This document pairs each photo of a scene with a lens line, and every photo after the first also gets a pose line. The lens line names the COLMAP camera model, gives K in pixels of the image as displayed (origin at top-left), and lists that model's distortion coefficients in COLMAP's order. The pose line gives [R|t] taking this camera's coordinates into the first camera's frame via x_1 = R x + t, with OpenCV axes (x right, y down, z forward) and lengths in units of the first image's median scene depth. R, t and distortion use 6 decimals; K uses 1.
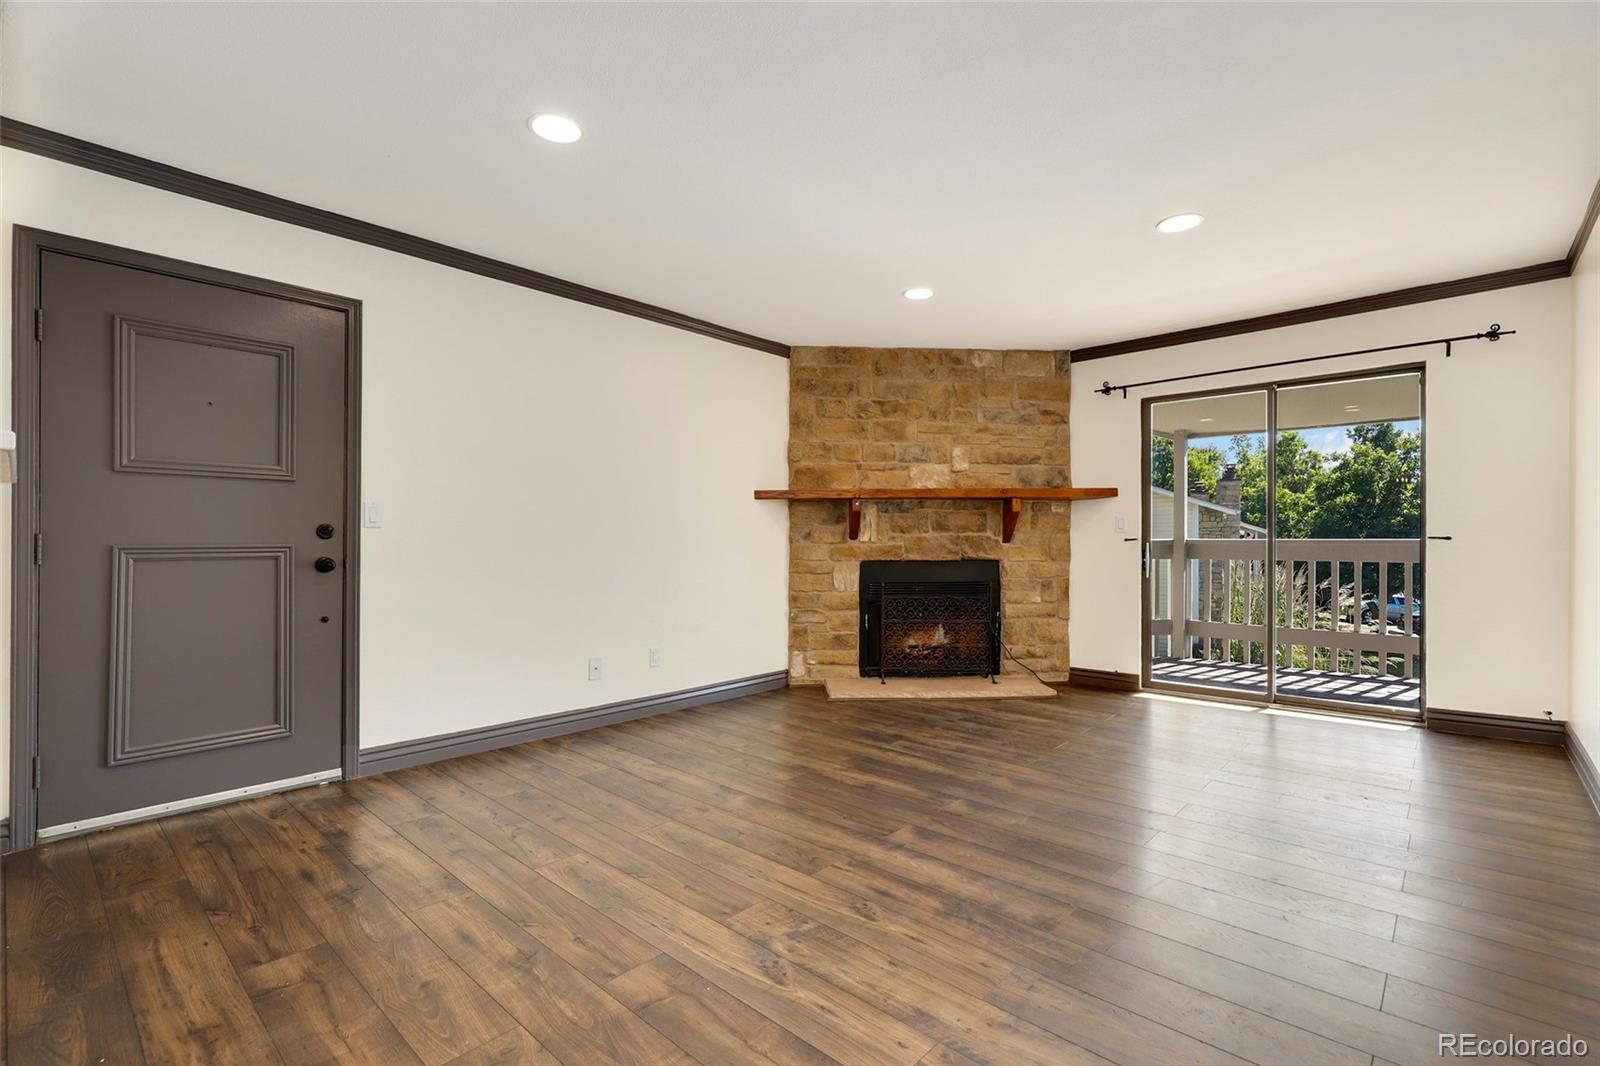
lens RADIAL K [[735.3, 0, 801.8], [0, 735.3, 534.2], [0, 0, 1]] dist [0.000849, 0.000305]
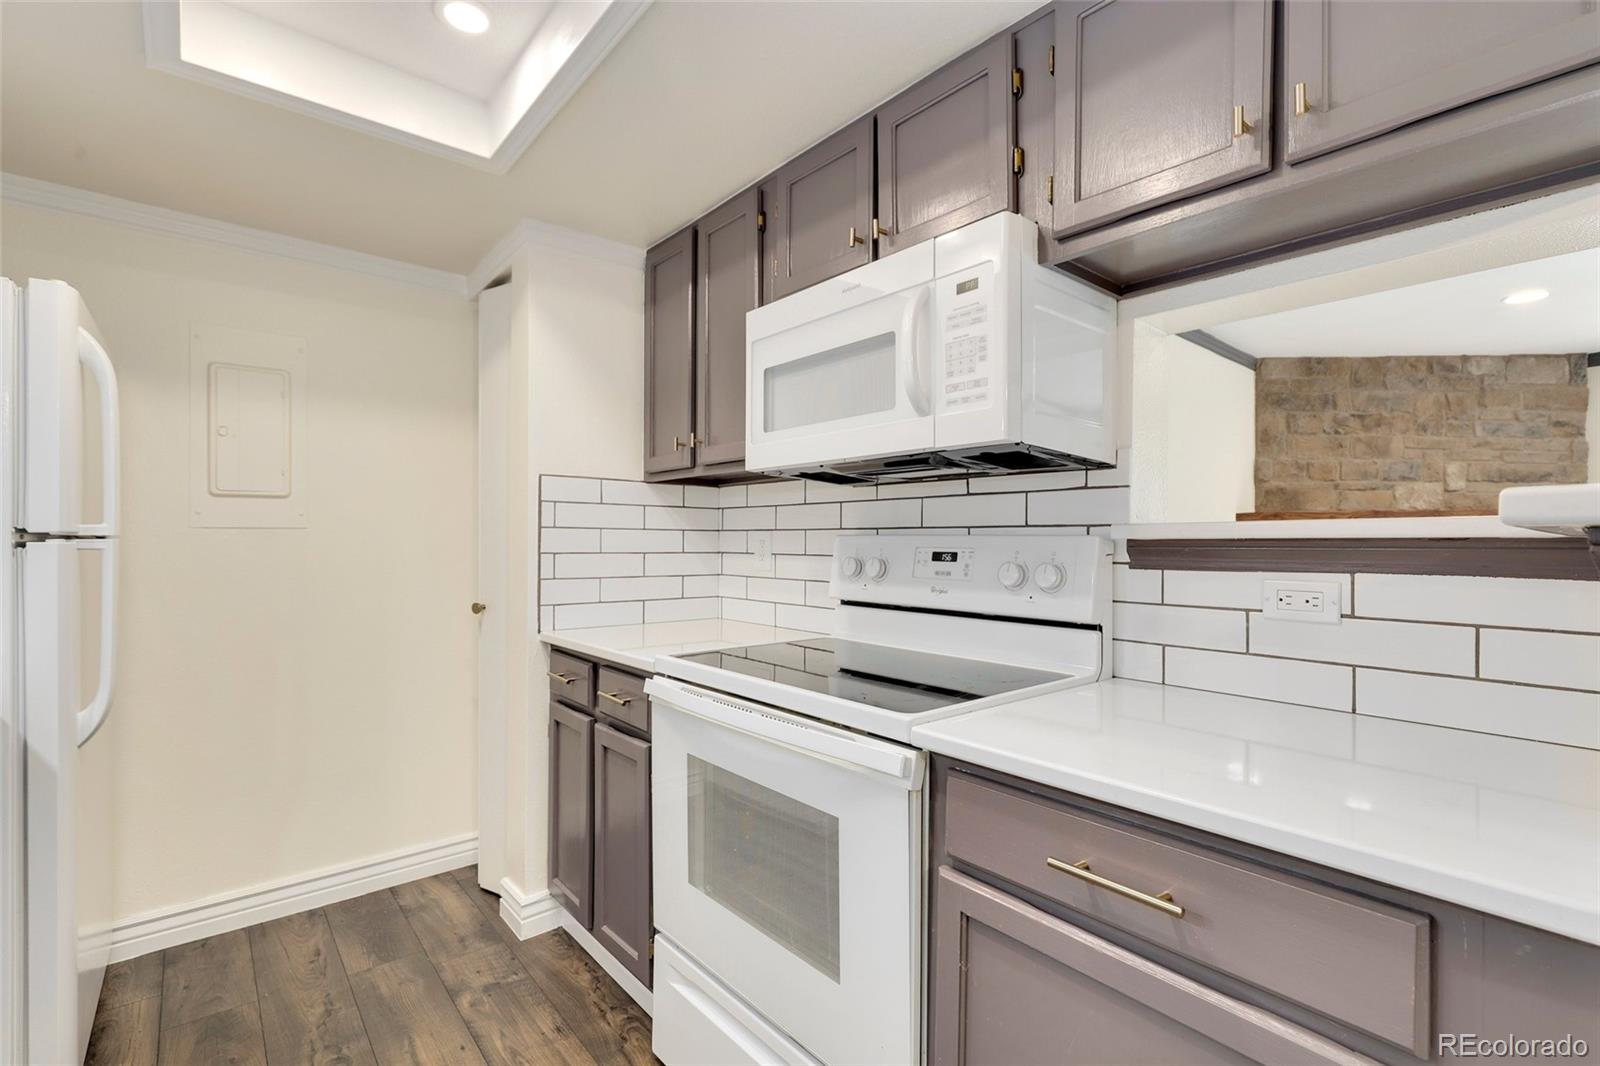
lens RADIAL K [[735.3, 0, 801.2], [0, 735.3, 534.6], [0, 0, 1]] dist [0.000849, 0.000305]
pose [[0.991492, 0.000960, -0.130165, -0.468311], [-0.002092, 0.999961, -0.008557, -0.022348], [0.130151, 0.008757, 0.991455, 0.000814]]
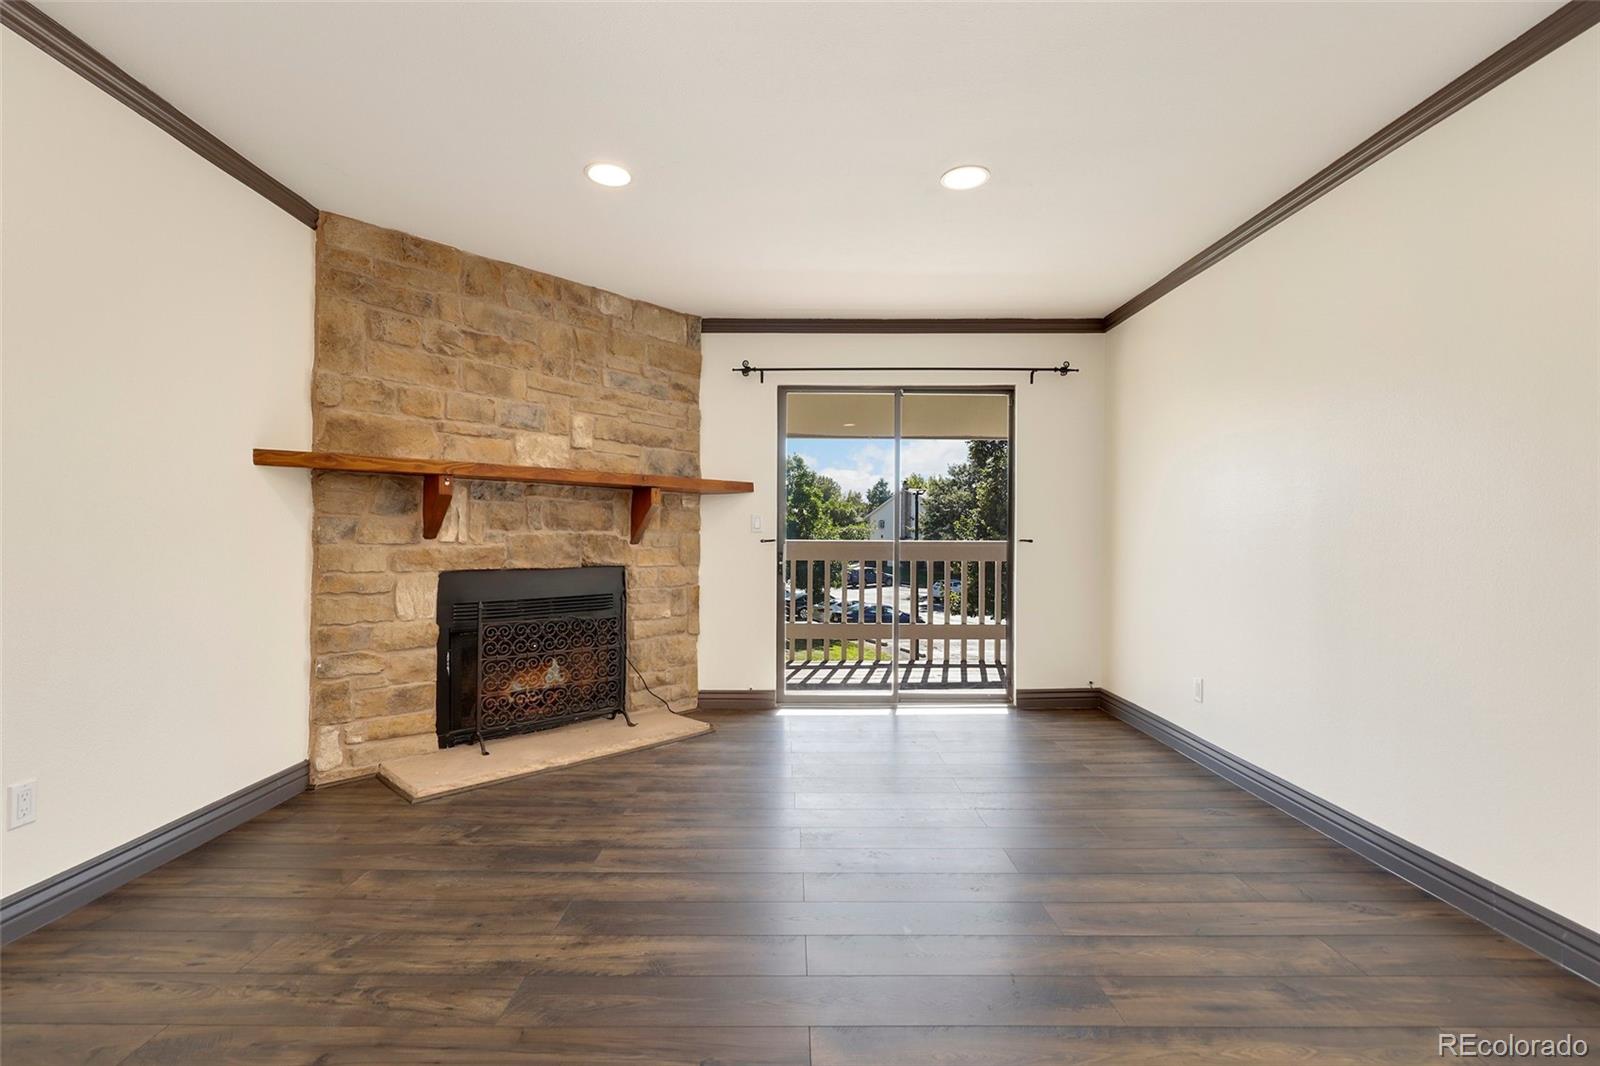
lens RADIAL K [[735.3, 0, 799.7], [0, 735.3, 540.8], [0, 0, 1]] dist [0.000849, 0.000305]
pose [[0.732043, 0.004173, 0.681246, -0.133338], [-0.010650, 0.999929, 0.005319, 0.002281], [-0.681175, -0.011149, 0.732036, 0.303942]]
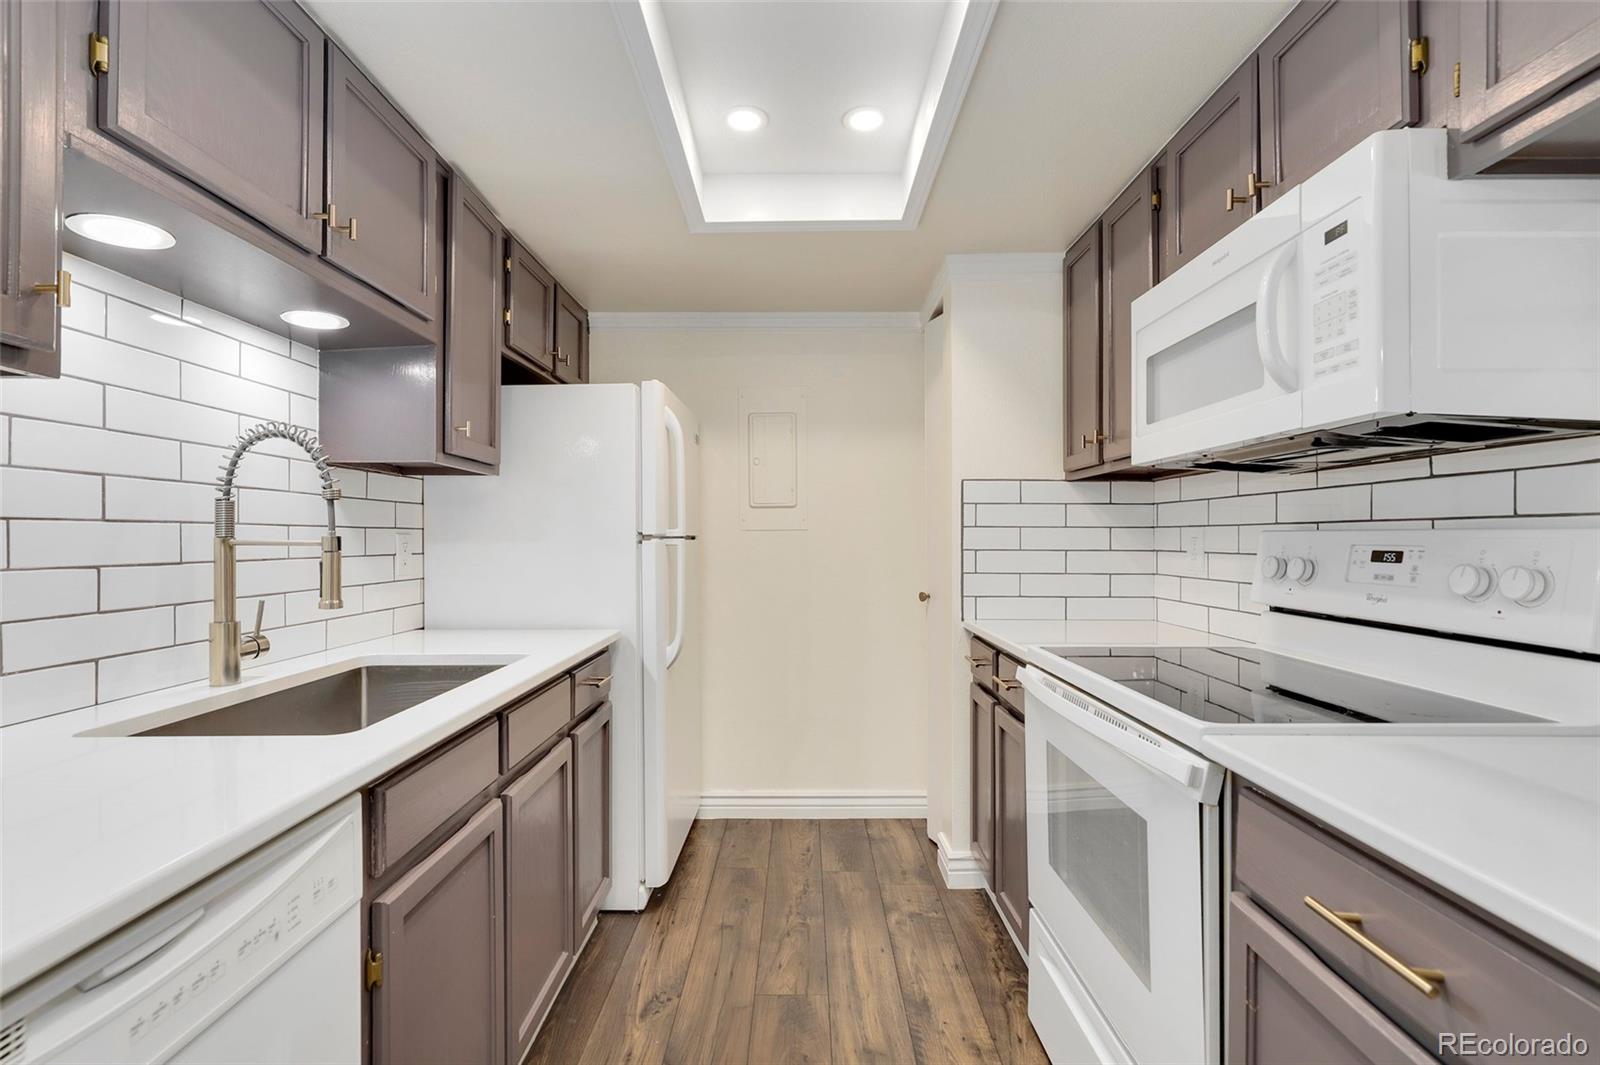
lens RADIAL K [[735.3, 0, 796.4], [0, 735.3, 535.9], [0, 0, 1]] dist [0.000849, 0.000305]
pose [[0.672183, -0.004690, -0.740370, -0.393889], [0.001234, 0.999986, -0.005215, -0.021785], [0.740384, 0.002592, 0.672179, 0.001136]]
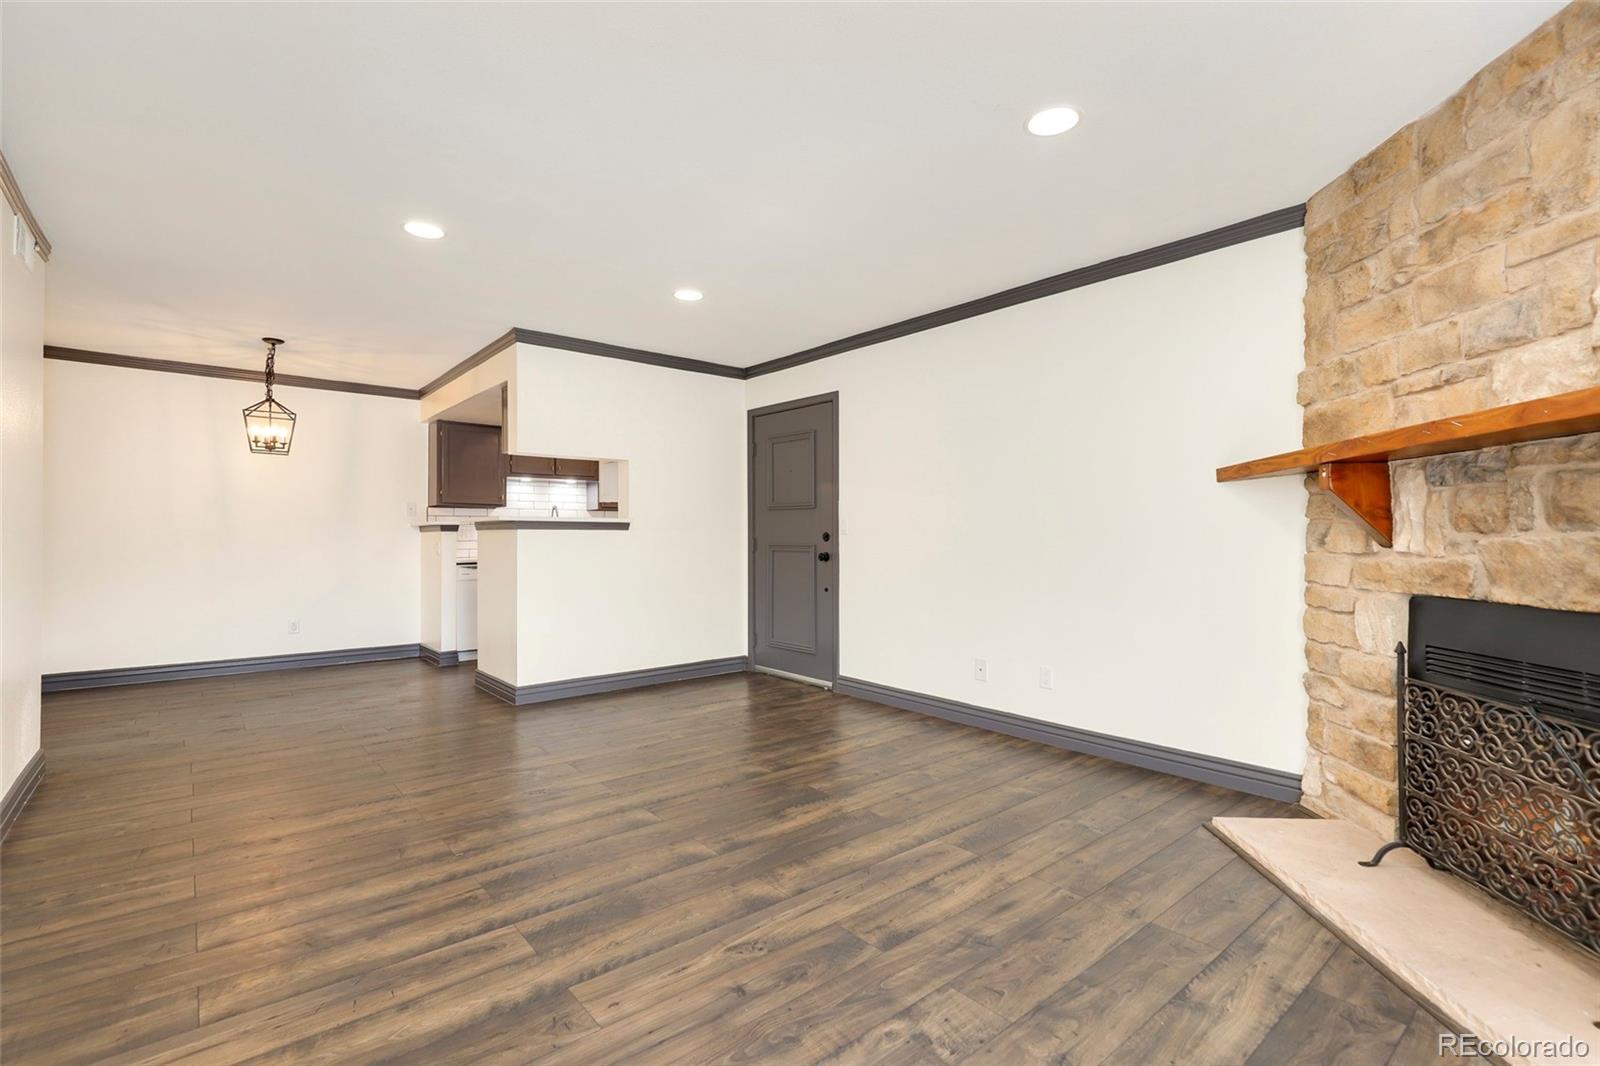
lens RADIAL K [[735.3, 0, 797.9], [0, 735.3, 530.0], [0, 0, 1]] dist [0.000849, 0.000305]
pose [[-0.142455, -0.011720, -0.989732, 0.595777], [0.003404, 0.999918, -0.012330, 0.000658], [0.989795, -0.005125, -0.142403, 0.694601]]
